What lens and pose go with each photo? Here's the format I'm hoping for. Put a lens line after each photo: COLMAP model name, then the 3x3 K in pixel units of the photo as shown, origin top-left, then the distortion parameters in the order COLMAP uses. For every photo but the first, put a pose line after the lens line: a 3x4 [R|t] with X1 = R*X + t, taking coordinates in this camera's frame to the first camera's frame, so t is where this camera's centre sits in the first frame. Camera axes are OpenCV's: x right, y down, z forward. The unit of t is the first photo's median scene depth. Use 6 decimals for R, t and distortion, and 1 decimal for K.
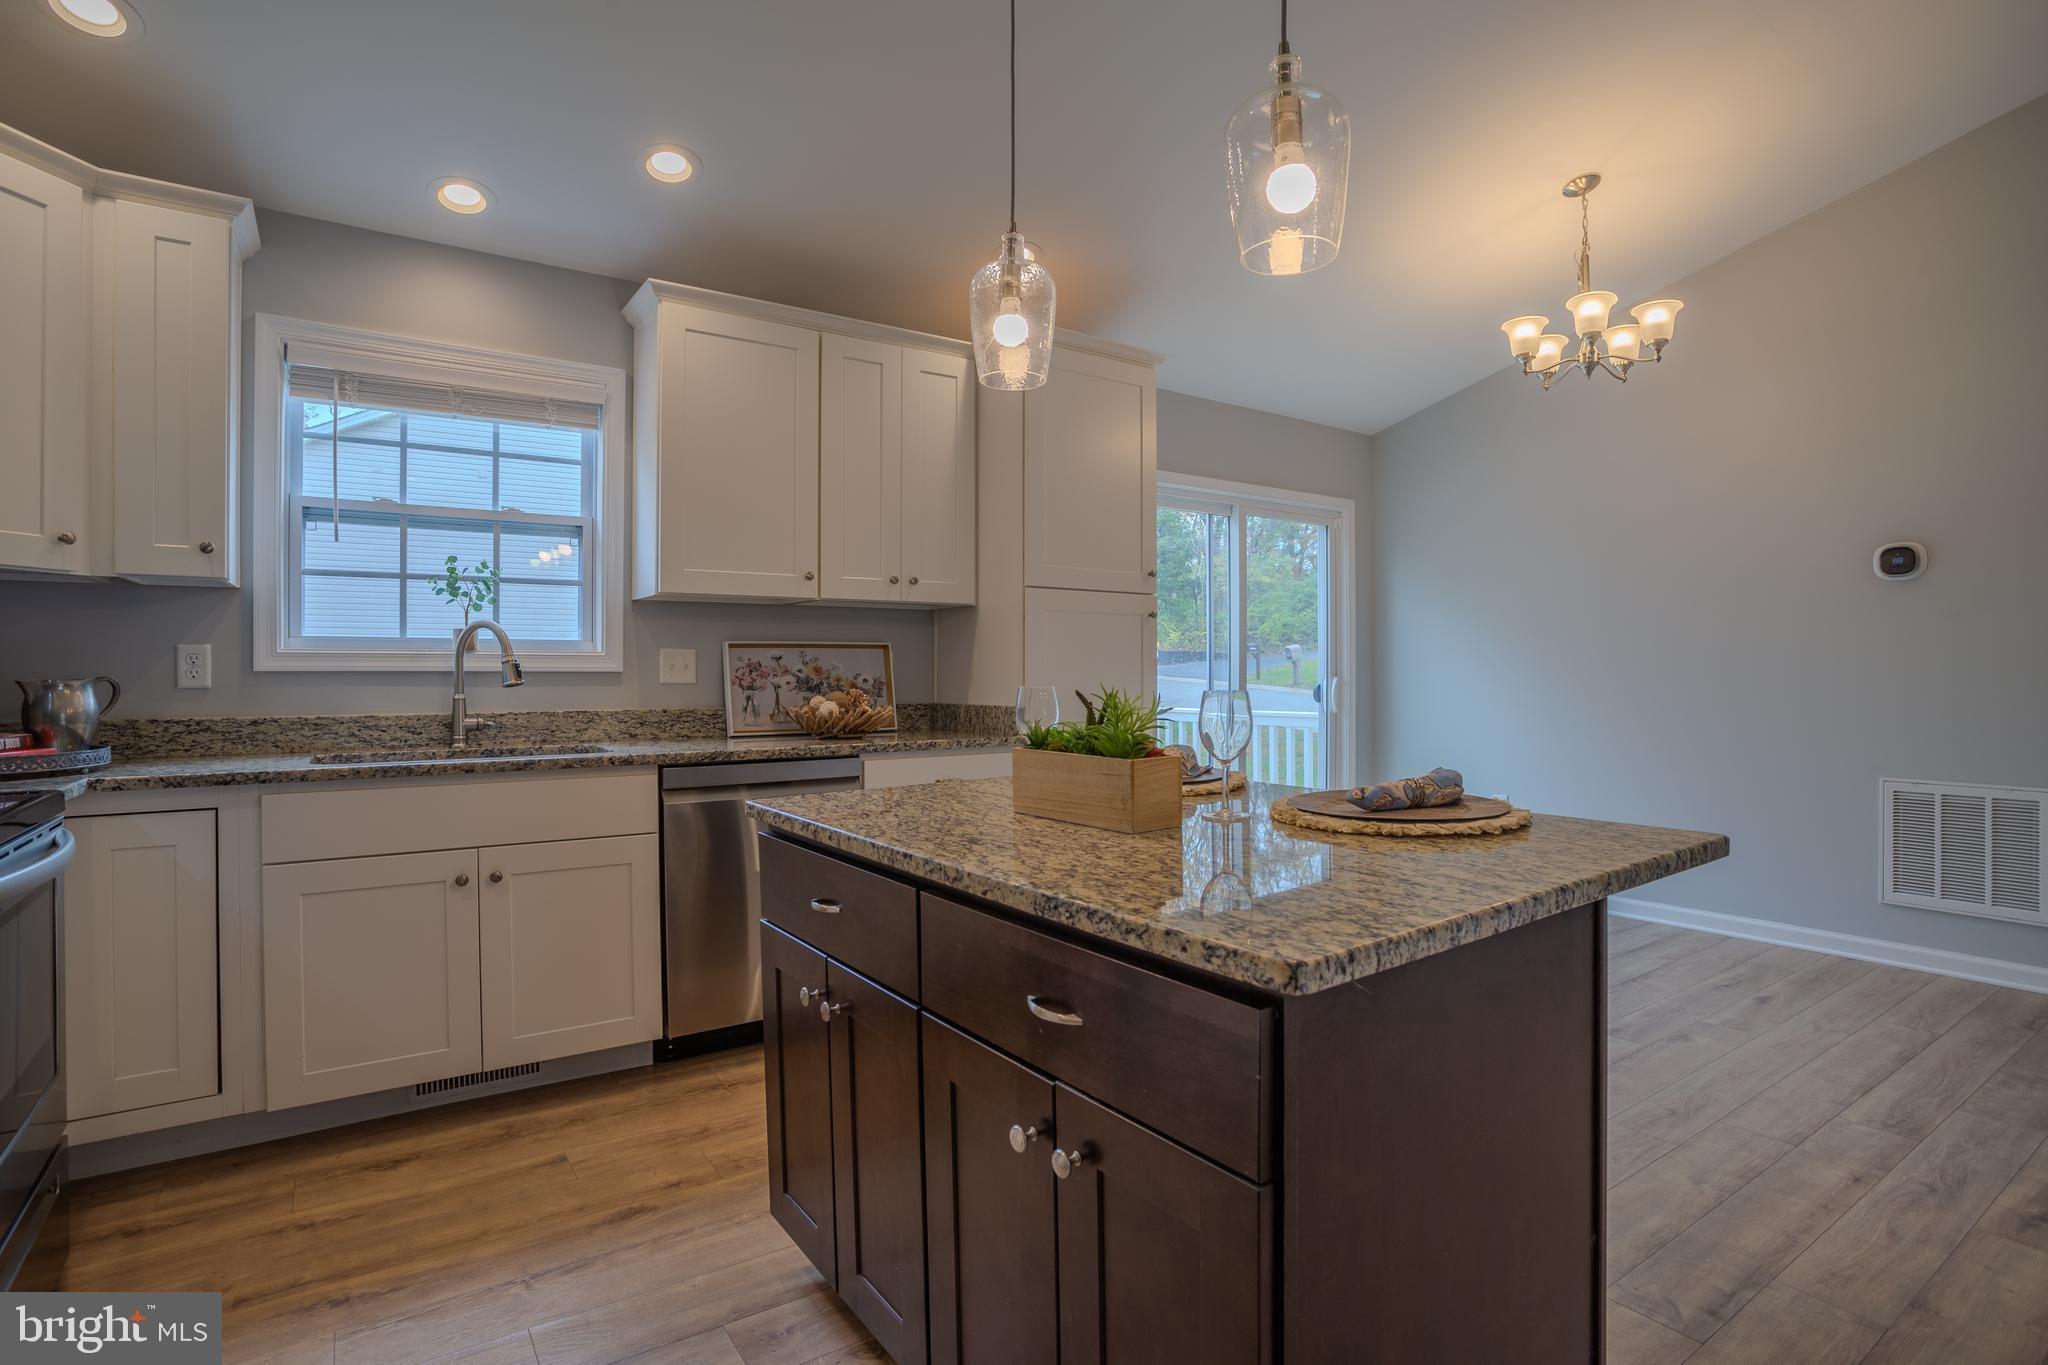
lens RADIAL K [[997.3, 0, 1009.0], [0, 997.3, 672.7], [0, 0, 1]] dist [-0.069548, 0.027507]
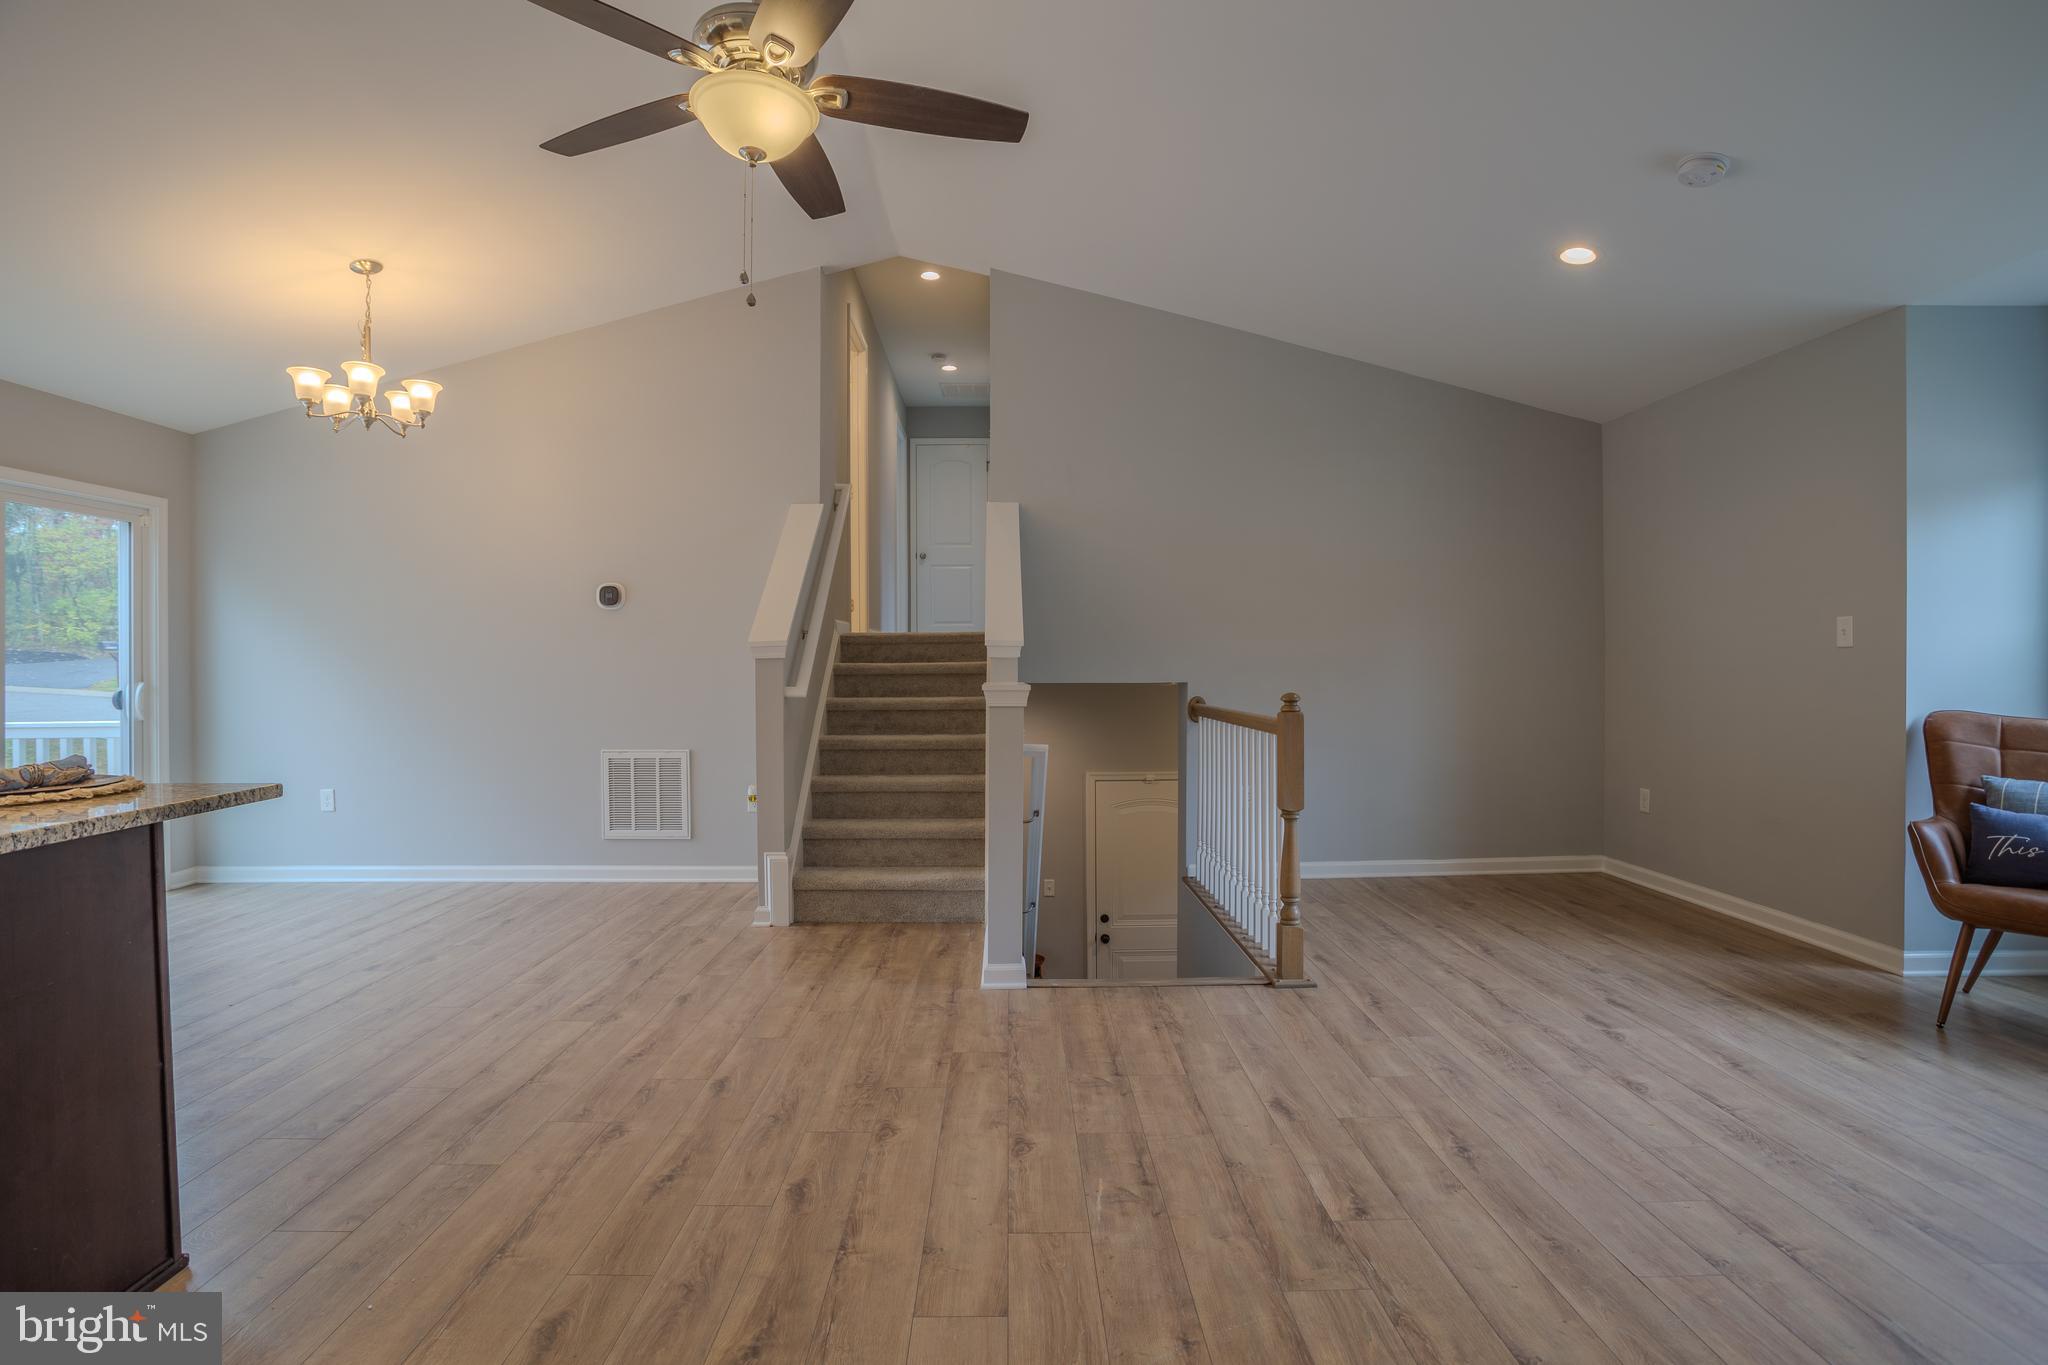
lens RADIAL K [[997.3, 0, 1009.0], [0, 997.3, 672.7], [0, 0, 1]] dist [-0.069548, 0.027507]
pose [[0.555074, -0.003354, 0.831795, 0.045558], [0.005975, 0.999982, 0.000044, -0.000325], [-0.831780, 0.004946, 0.555084, -0.342442]]
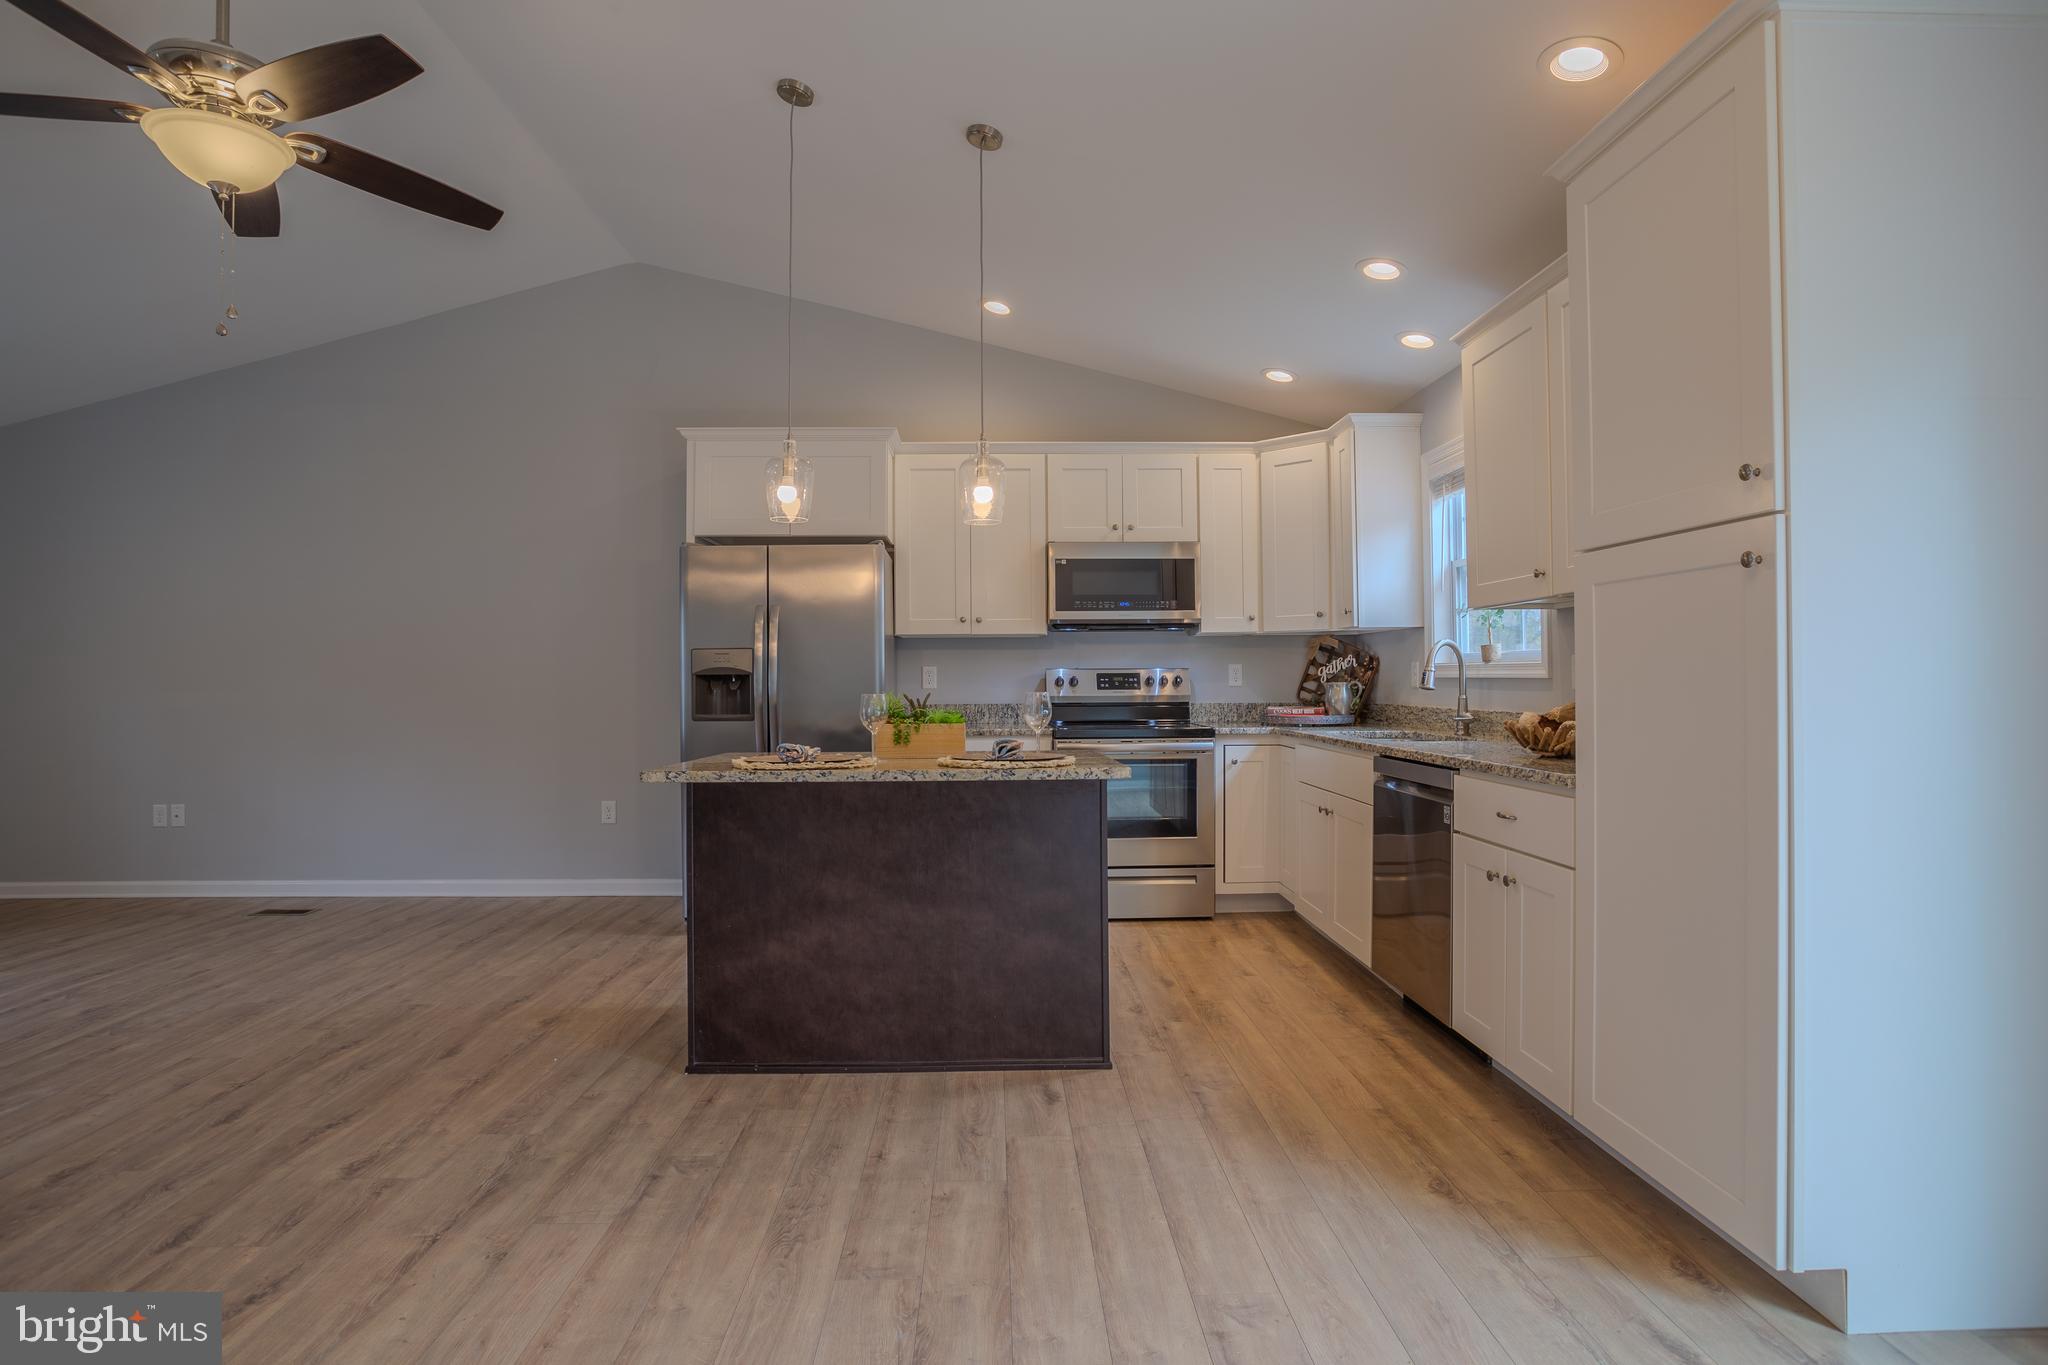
lens RADIAL K [[1004.3, 0, 1016.0], [0, 1004.3, 676.2], [0, 0, 1]] dist [-0.078755, 0.034772]
pose [[-0.536418, 0.002416, -0.843949, 0.841408], [0.005660, 0.999984, -0.000735, -0.005592], [0.843933, -0.005171, -0.536423, 1.125487]]
